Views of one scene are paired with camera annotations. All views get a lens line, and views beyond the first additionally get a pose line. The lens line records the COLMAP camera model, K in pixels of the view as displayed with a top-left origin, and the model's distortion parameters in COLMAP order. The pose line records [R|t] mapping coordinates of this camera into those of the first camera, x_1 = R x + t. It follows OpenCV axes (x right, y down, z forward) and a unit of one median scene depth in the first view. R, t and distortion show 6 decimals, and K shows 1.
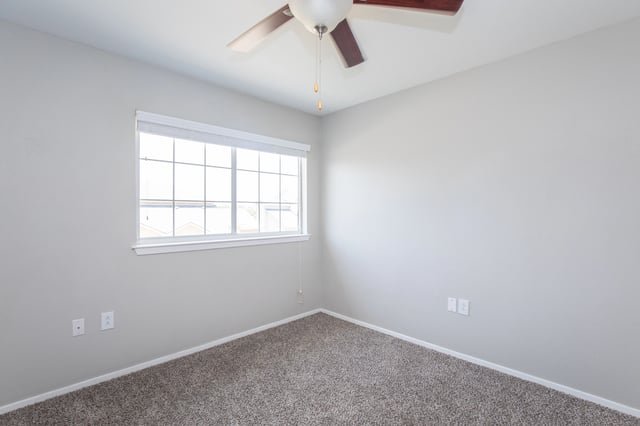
lens RADIAL K [[304.4, 0, 319.3], [0, 304.4, 201.9], [0, 0, 1]] dist [-0.022445, 0.000637]
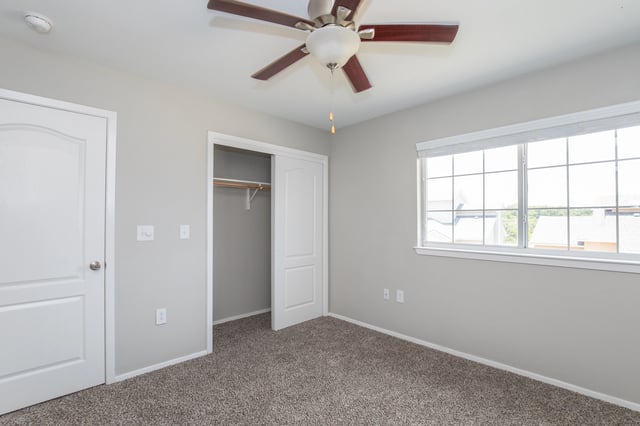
lens RADIAL K [[304.4, 0, 319.3], [0, 304.4, 201.9], [0, 0, 1]] dist [-0.022445, 0.000637]
pose [[-0.015327, -0.058052, -0.998196, 0.612269], [0.029621, 0.997849, -0.058486, 0.012821], [0.999444, -0.030464, -0.013574, 0.506768]]
